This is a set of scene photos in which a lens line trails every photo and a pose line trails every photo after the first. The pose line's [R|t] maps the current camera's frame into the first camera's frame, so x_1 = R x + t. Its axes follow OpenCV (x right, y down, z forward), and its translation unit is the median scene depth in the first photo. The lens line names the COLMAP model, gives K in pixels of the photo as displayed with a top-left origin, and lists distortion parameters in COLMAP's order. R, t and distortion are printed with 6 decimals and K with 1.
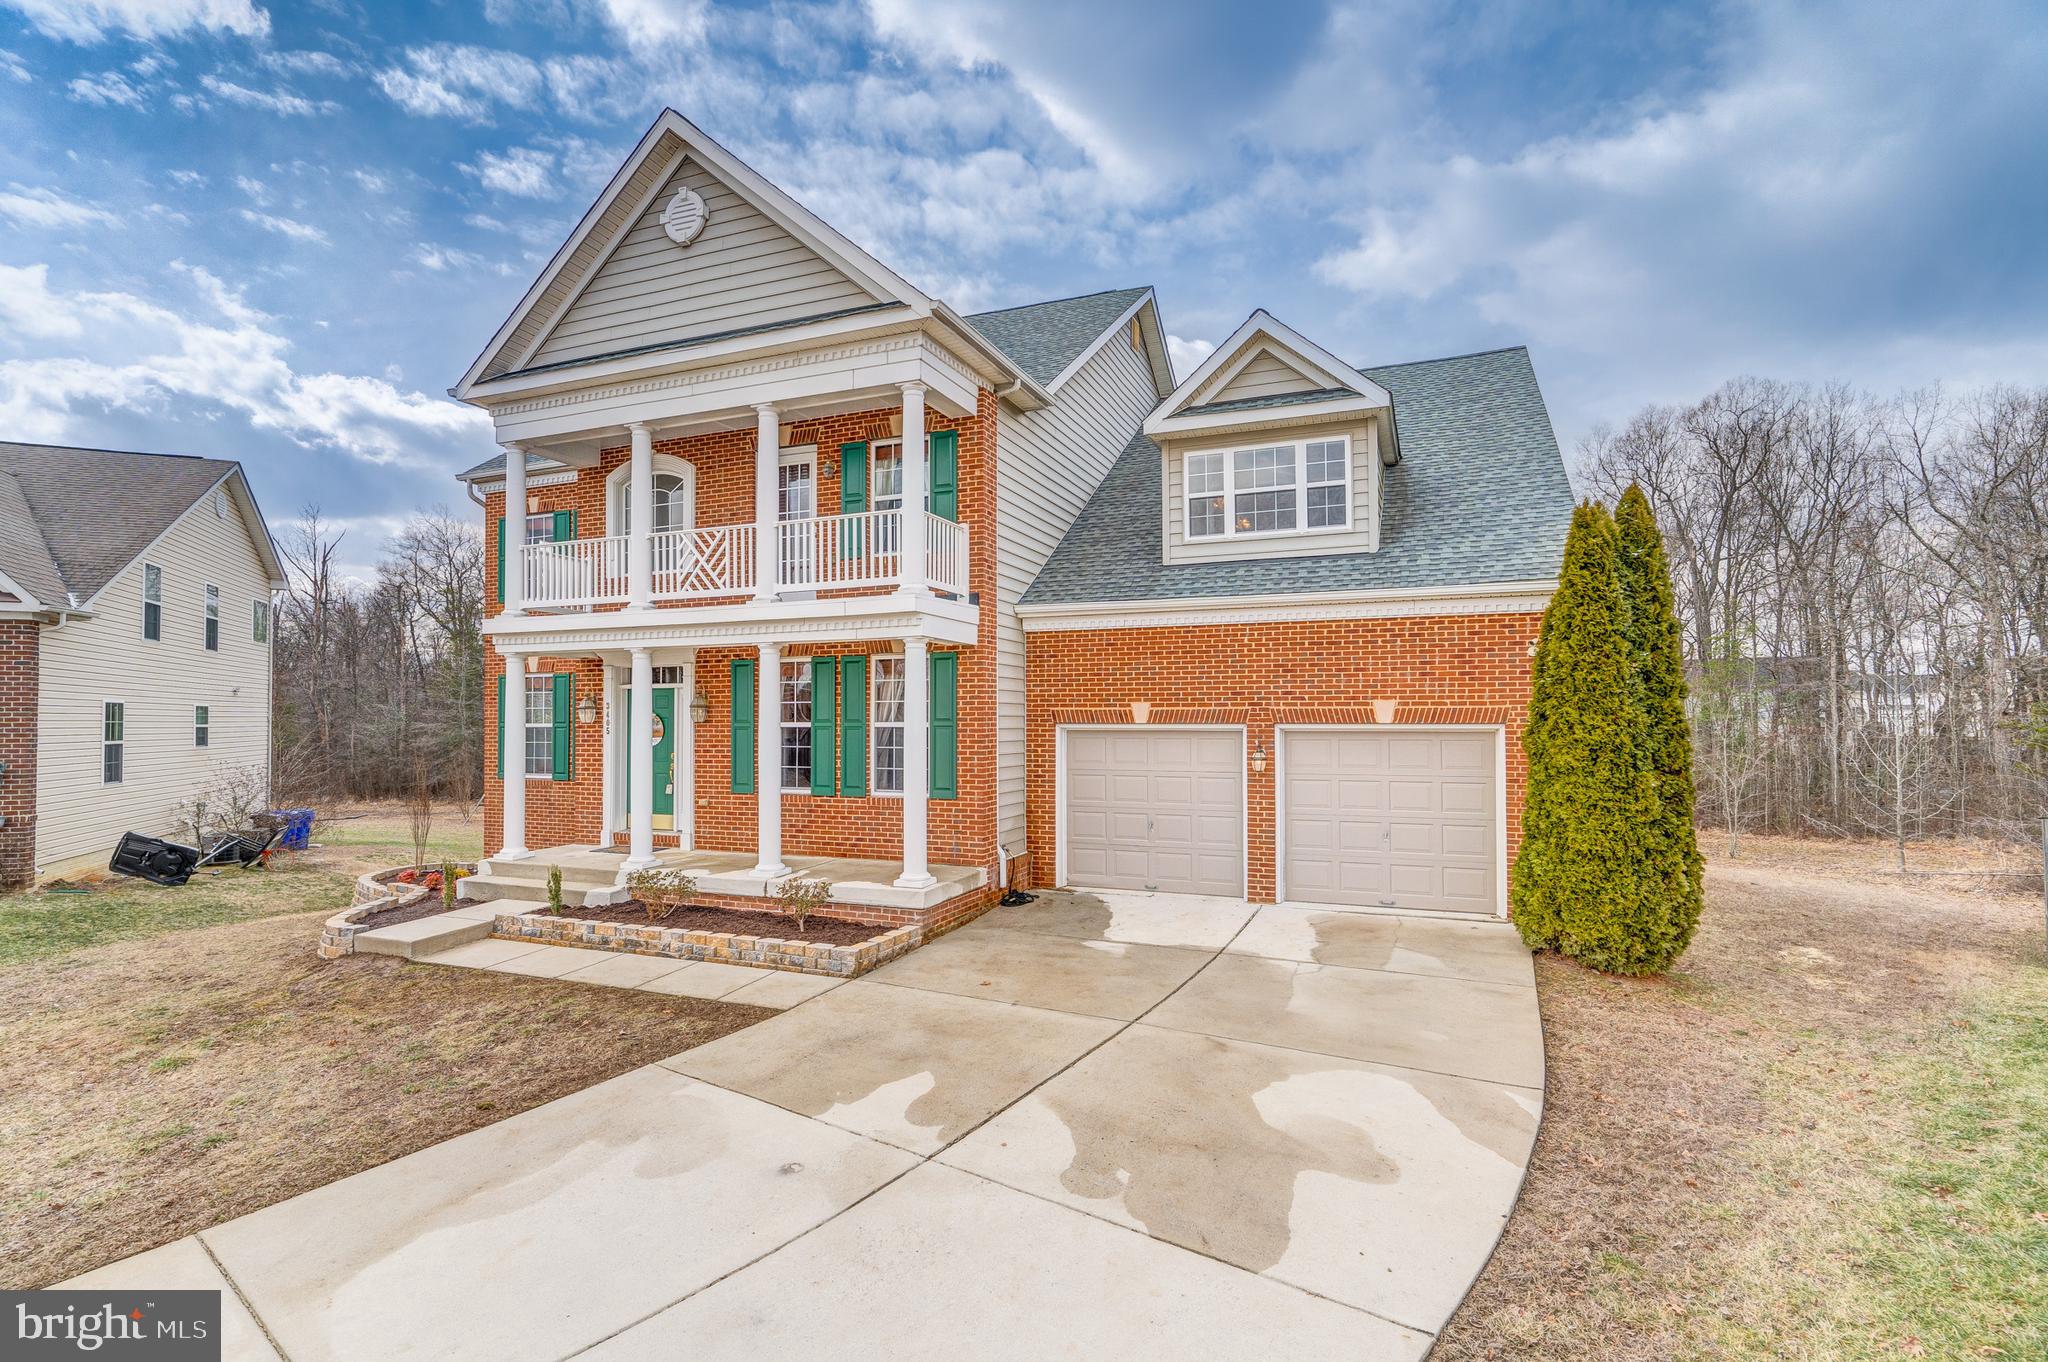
lens RADIAL K [[968.8, 0, 1084.6], [0, 968.8, 727.2], [0, 0, 1]] dist [-0.000451, -0.000122]
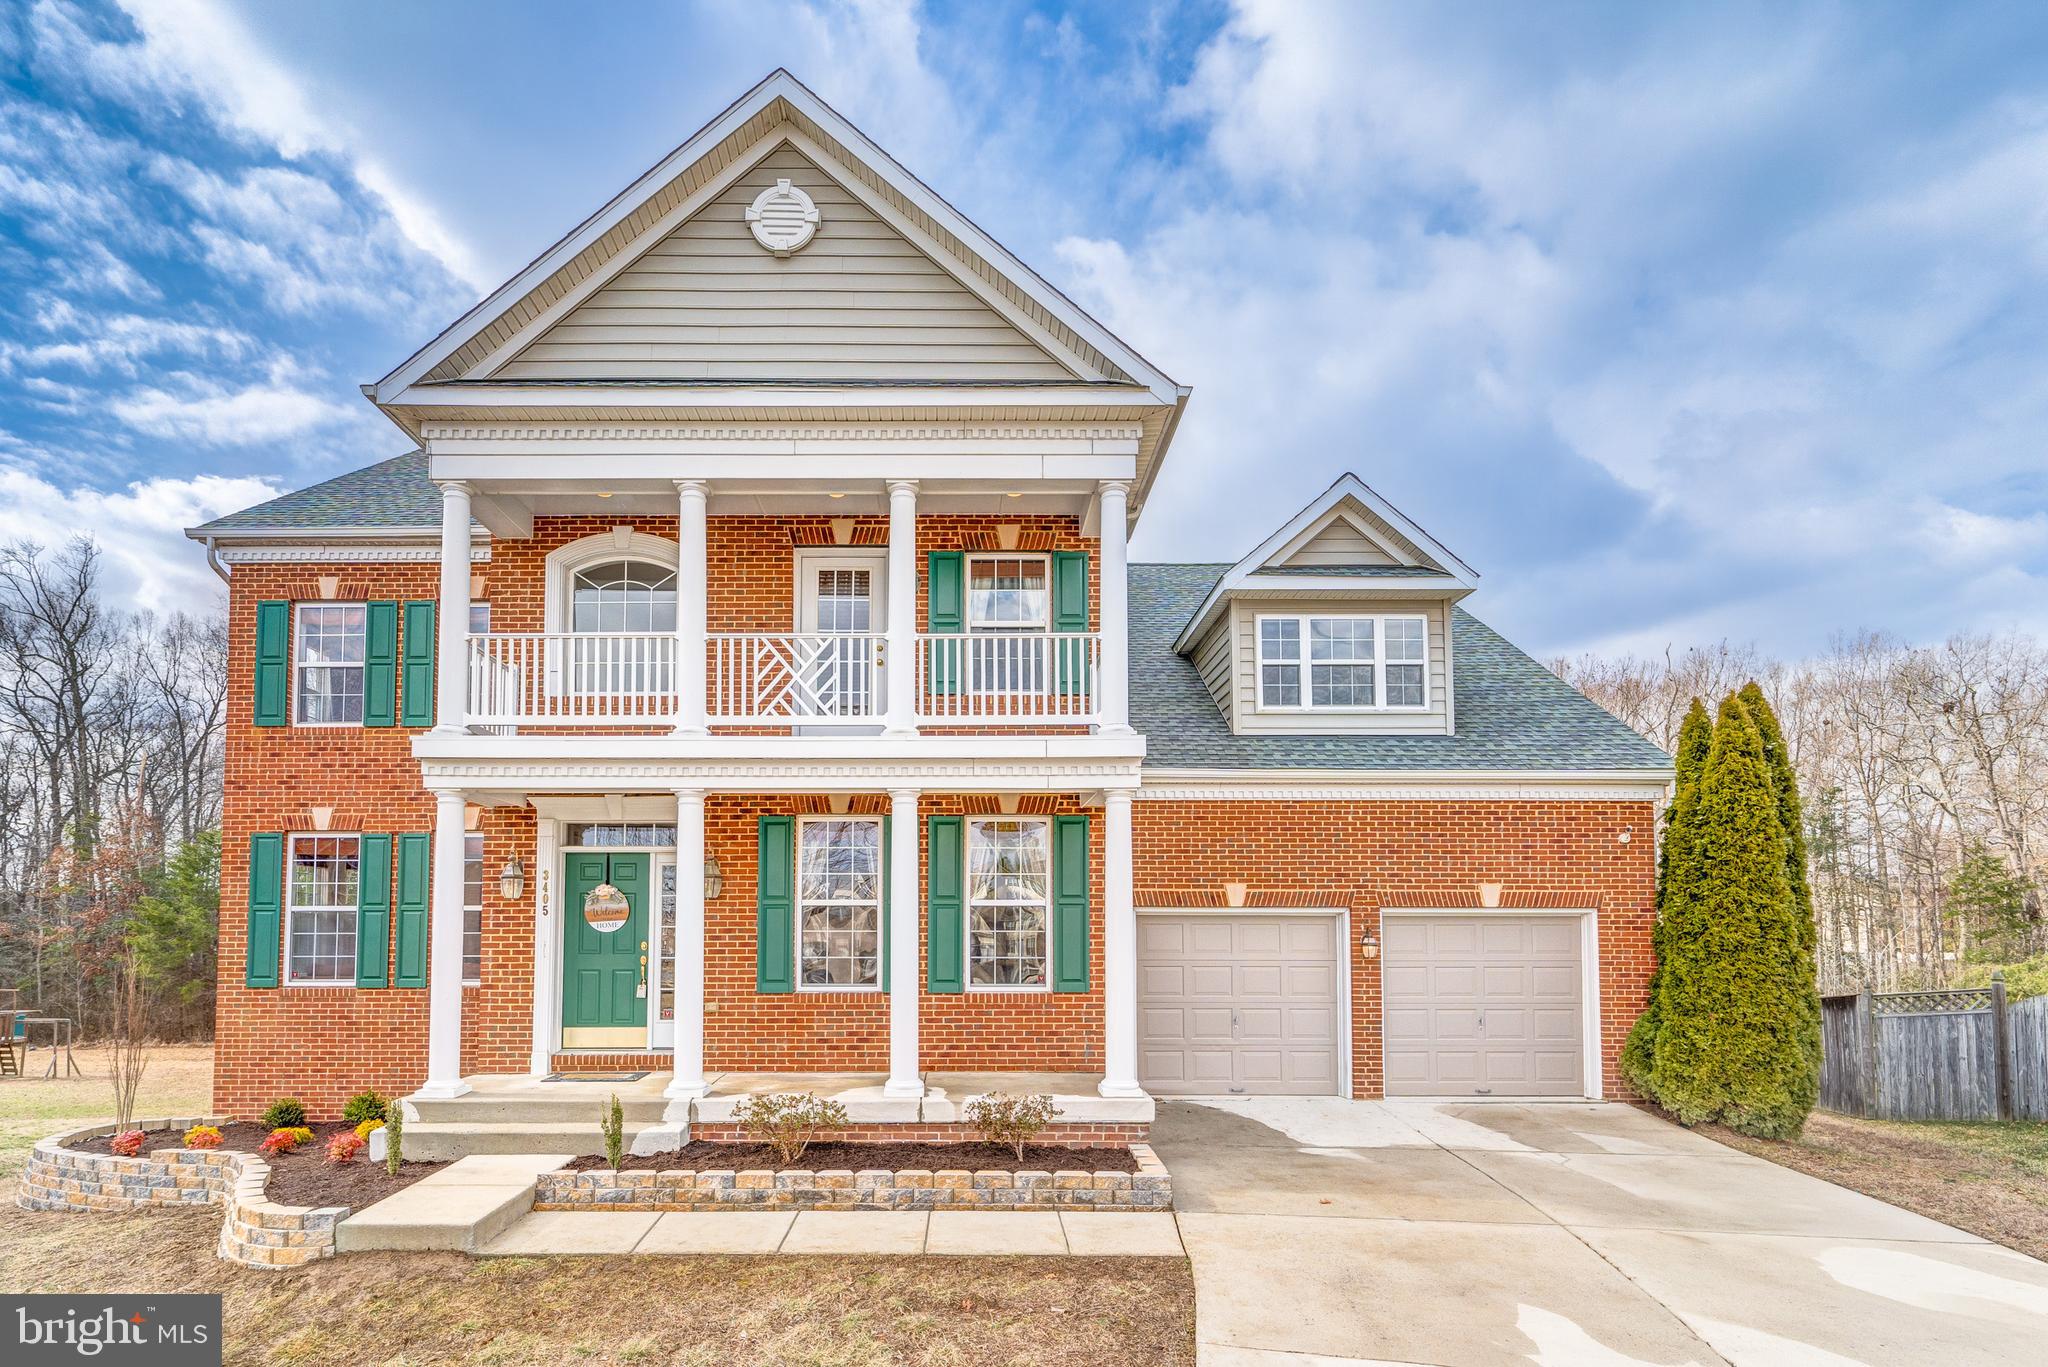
lens RADIAL K [[1024.1, 0, 1024.1], [0, 1024.1, 911.1], [0, 0, 1]] dist [0.000973, -0.000273]
pose [[0.930753, 0.011718, 0.365462, -0.490074], [0.000599, 0.999436, -0.033572, 0.033215], [-0.365649, 0.031466, 0.930221, 0.198013]]
